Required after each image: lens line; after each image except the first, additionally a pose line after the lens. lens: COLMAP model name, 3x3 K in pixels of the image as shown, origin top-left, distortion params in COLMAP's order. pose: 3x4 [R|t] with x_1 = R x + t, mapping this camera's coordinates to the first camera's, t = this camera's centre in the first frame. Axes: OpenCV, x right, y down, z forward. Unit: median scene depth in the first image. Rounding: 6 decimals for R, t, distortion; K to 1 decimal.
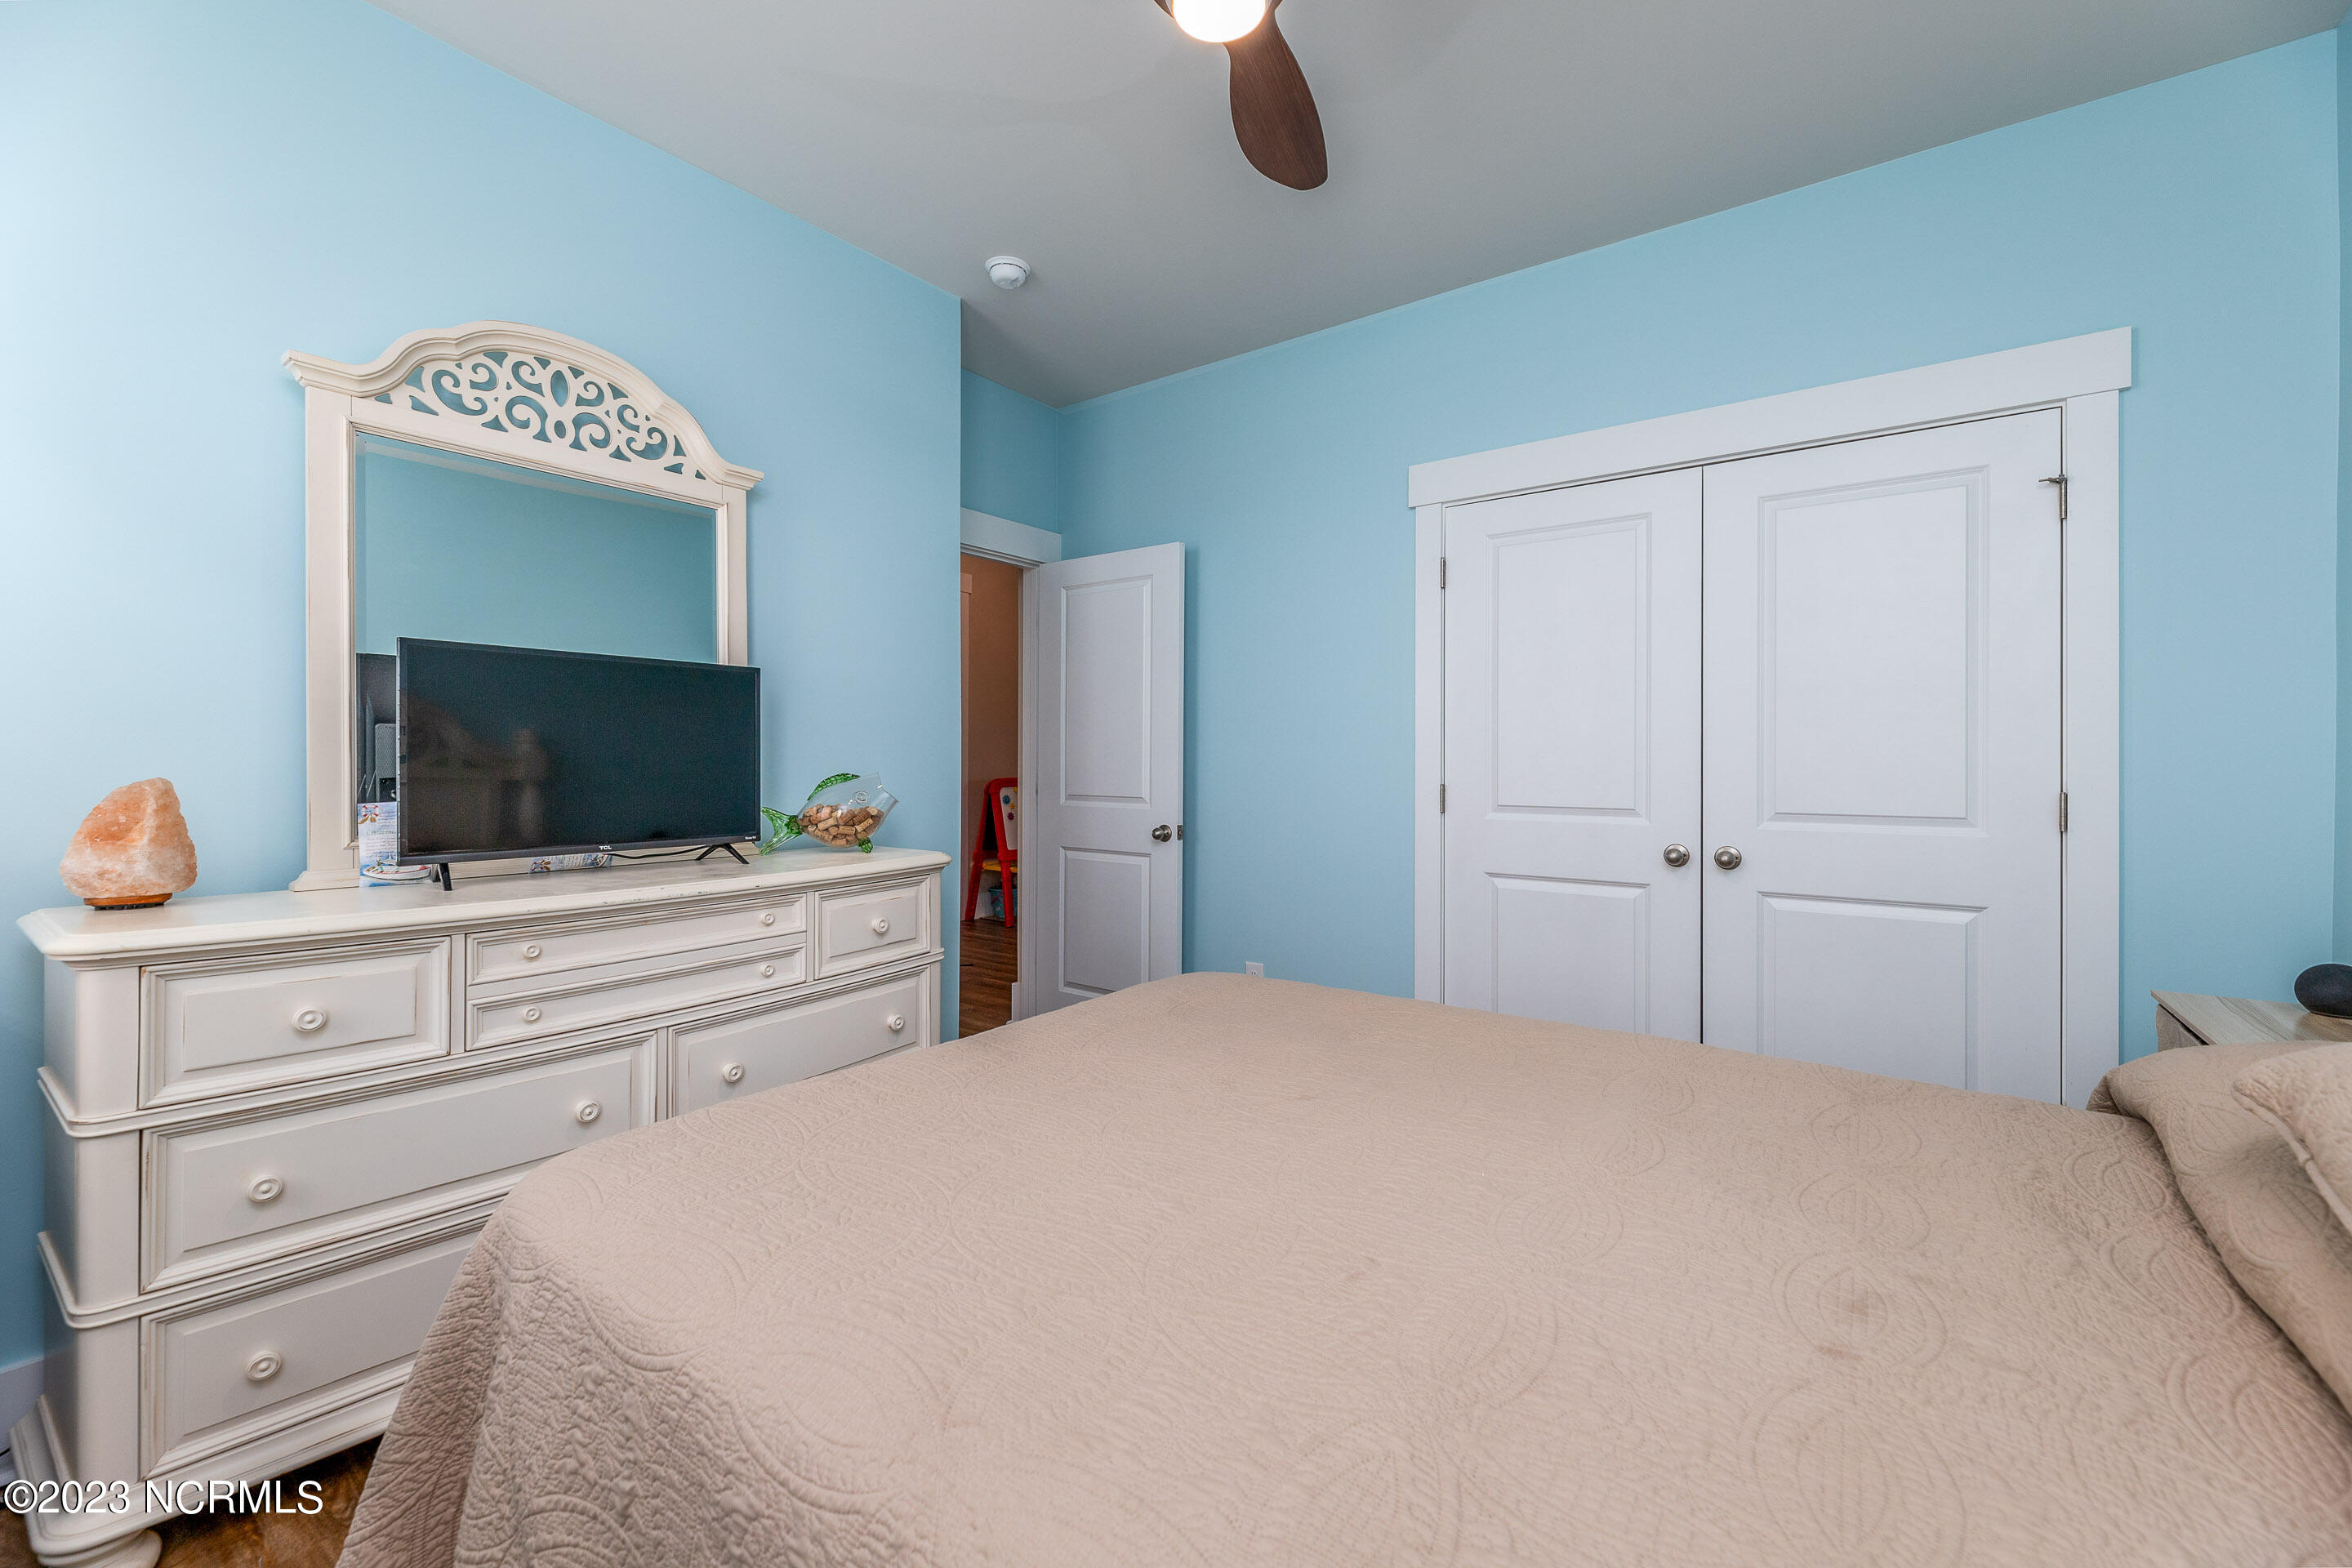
lens RADIAL K [[960.8, 0, 1181.5], [0, 960.8, 767.2], [0, 0, 1]] dist [-0.002277, -0.000058]
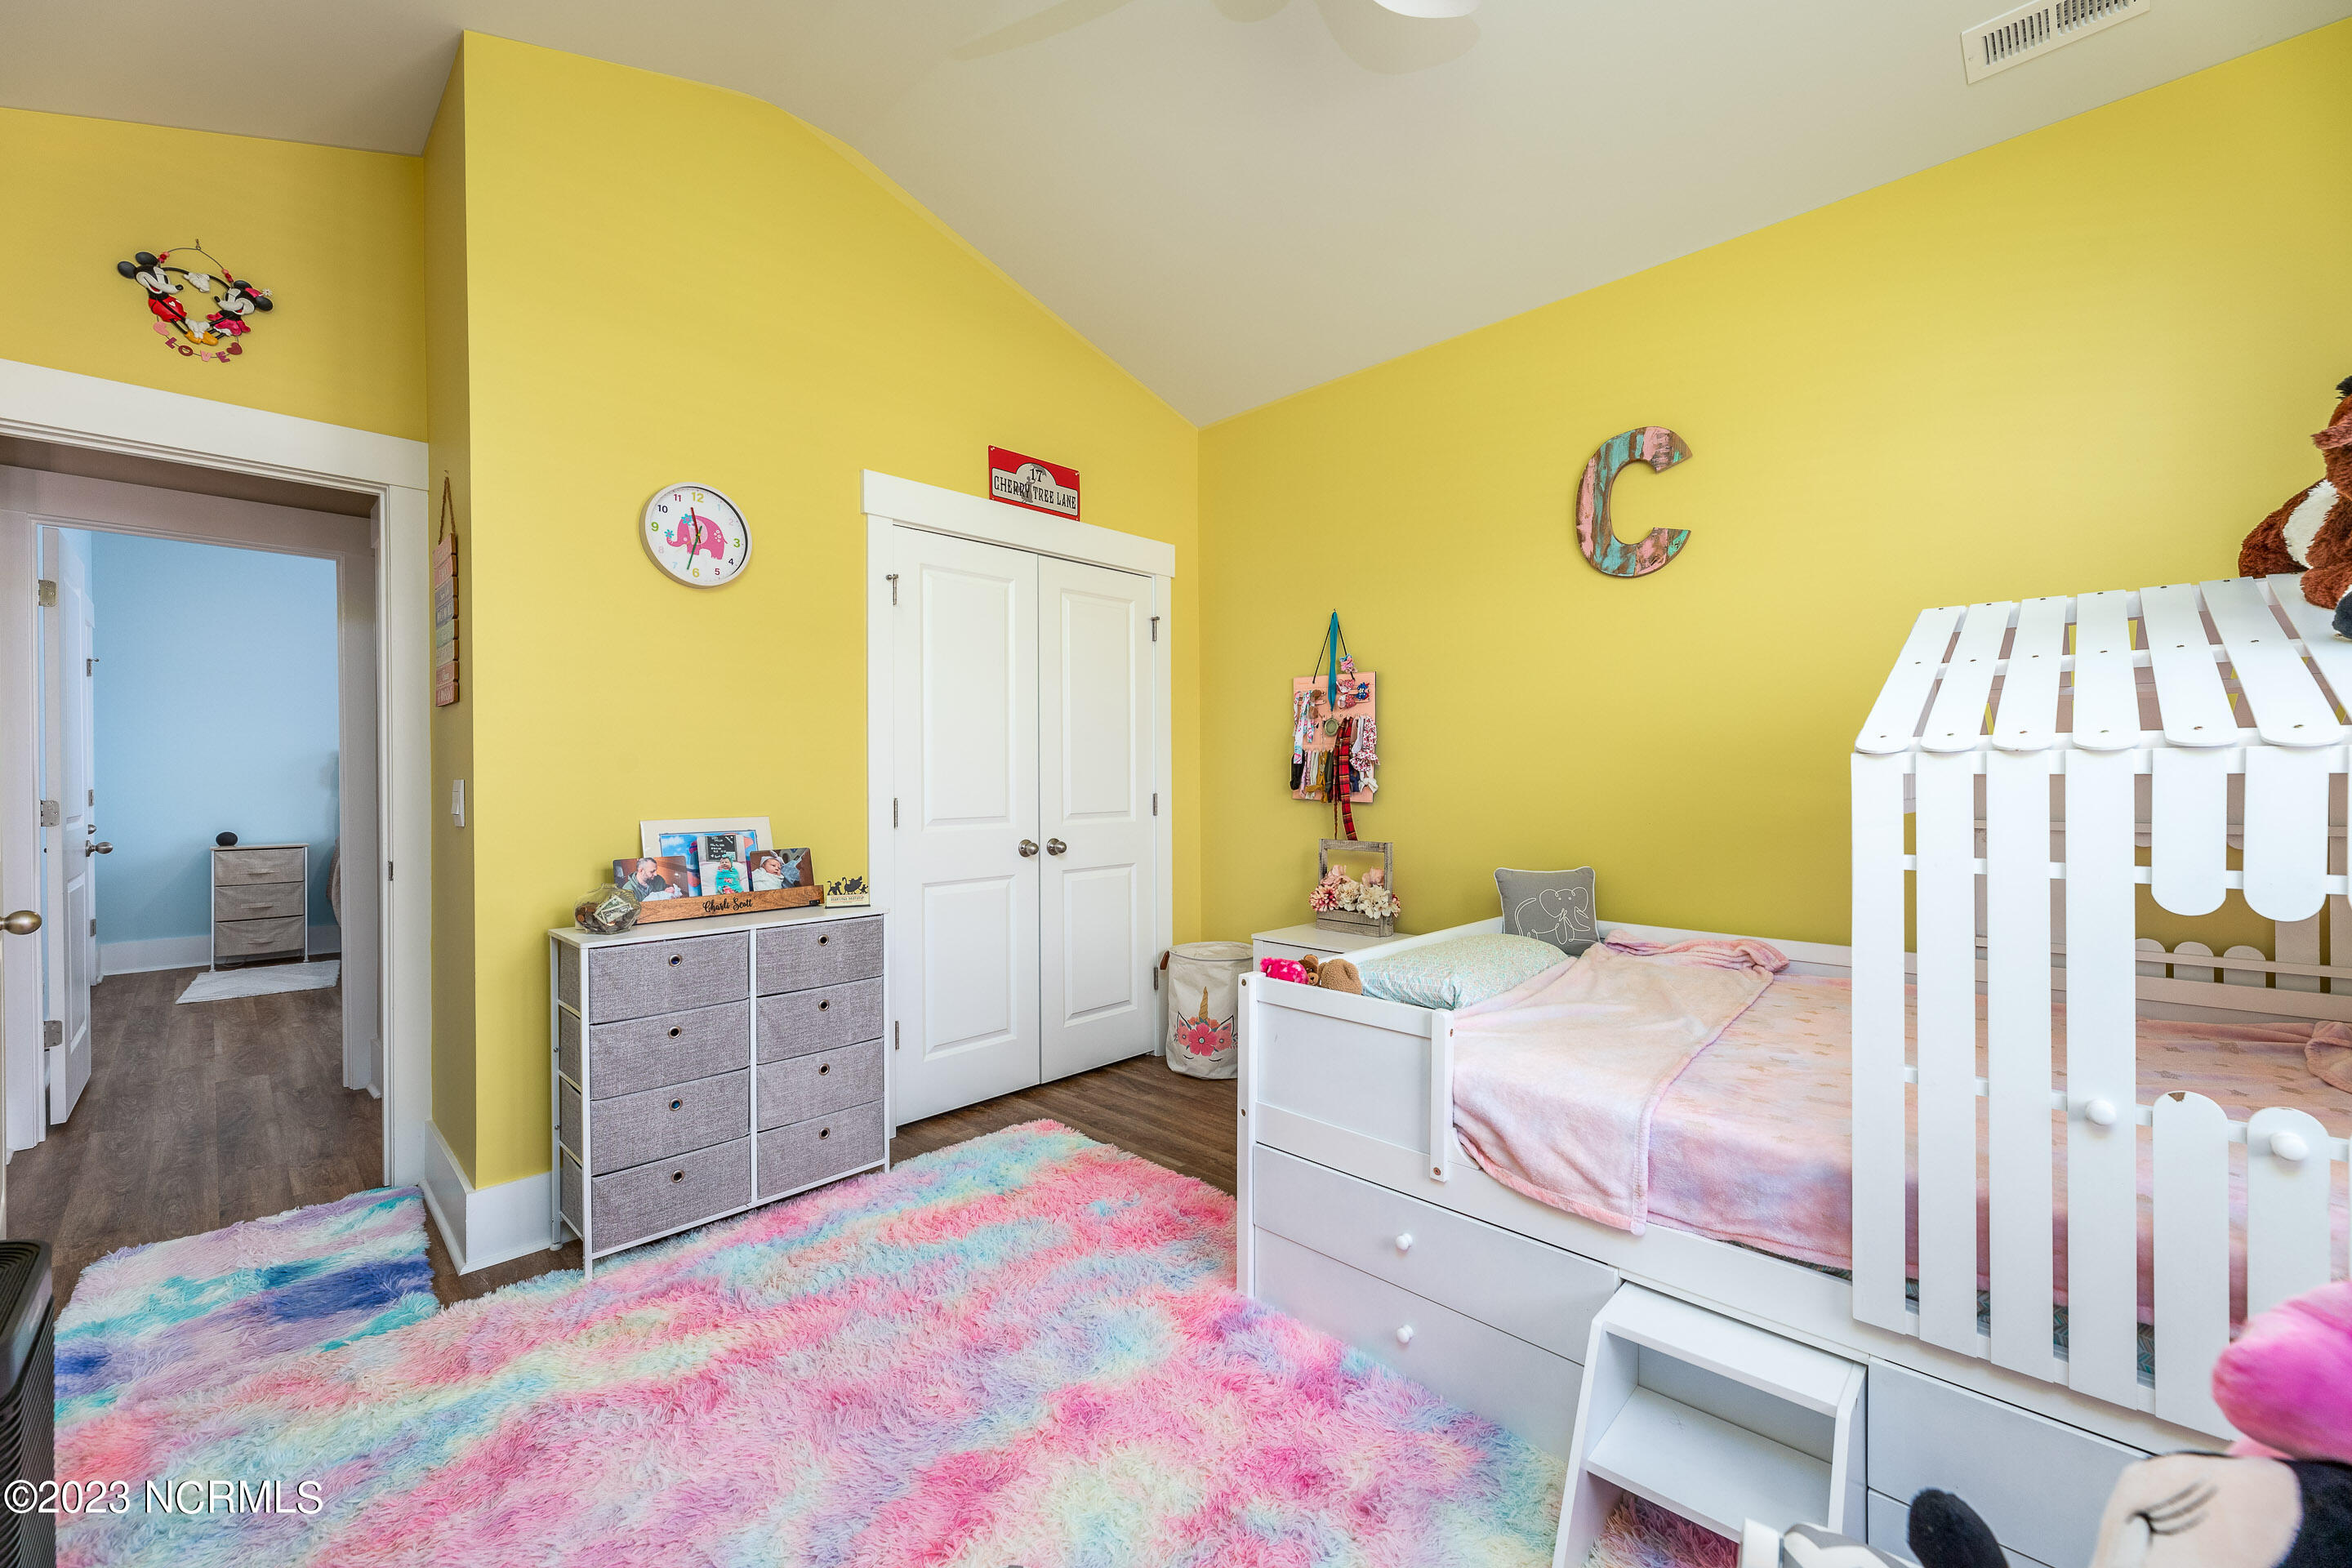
lens RADIAL K [[960.8, 0, 1181.1], [0, 960.8, 782.0], [0, 0, 1]] dist [-0.002277, -0.000058]
pose [[0.149036, -0.014028, 0.988732, -0.726999], [0.013049, 0.999840, 0.012218, -0.010078], [-0.988746, 0.011081, 0.149195, 0.603508]]
